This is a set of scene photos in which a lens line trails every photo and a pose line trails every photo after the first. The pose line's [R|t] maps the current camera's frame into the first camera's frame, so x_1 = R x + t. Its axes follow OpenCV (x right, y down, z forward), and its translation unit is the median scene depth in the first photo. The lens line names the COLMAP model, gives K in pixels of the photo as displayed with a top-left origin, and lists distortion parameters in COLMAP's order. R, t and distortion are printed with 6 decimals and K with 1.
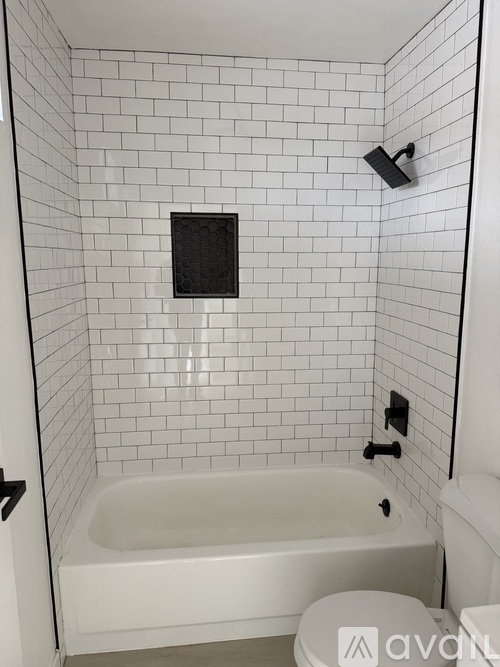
lens RADIAL K [[472.5, 0, 249.4], [0, 472.5, 338.0], [0, 0, 1]] dist [0.050901, -0.053554]
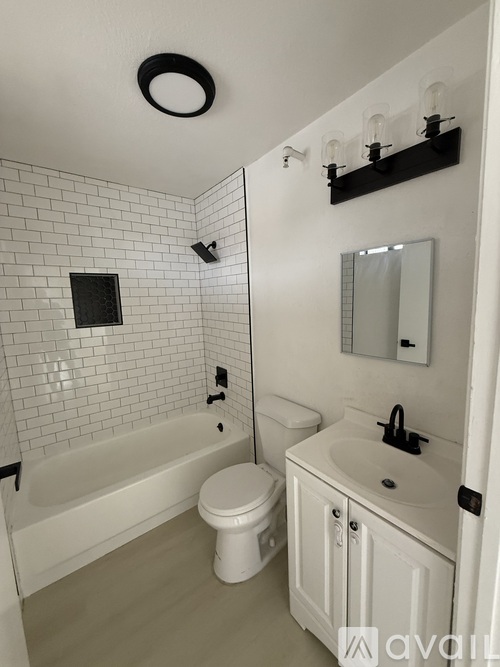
lens RADIAL K [[266.6, 0, 250.1], [0, 266.6, 332.0], [0, 0, 1]] dist [-0.001161, -0.000174]
pose [[0.860037, -0.093647, 0.501565, -0.114014], [0.116170, 0.993134, -0.013770, 0.003108], [-0.496831, 0.070109, 0.865011, -0.015212]]
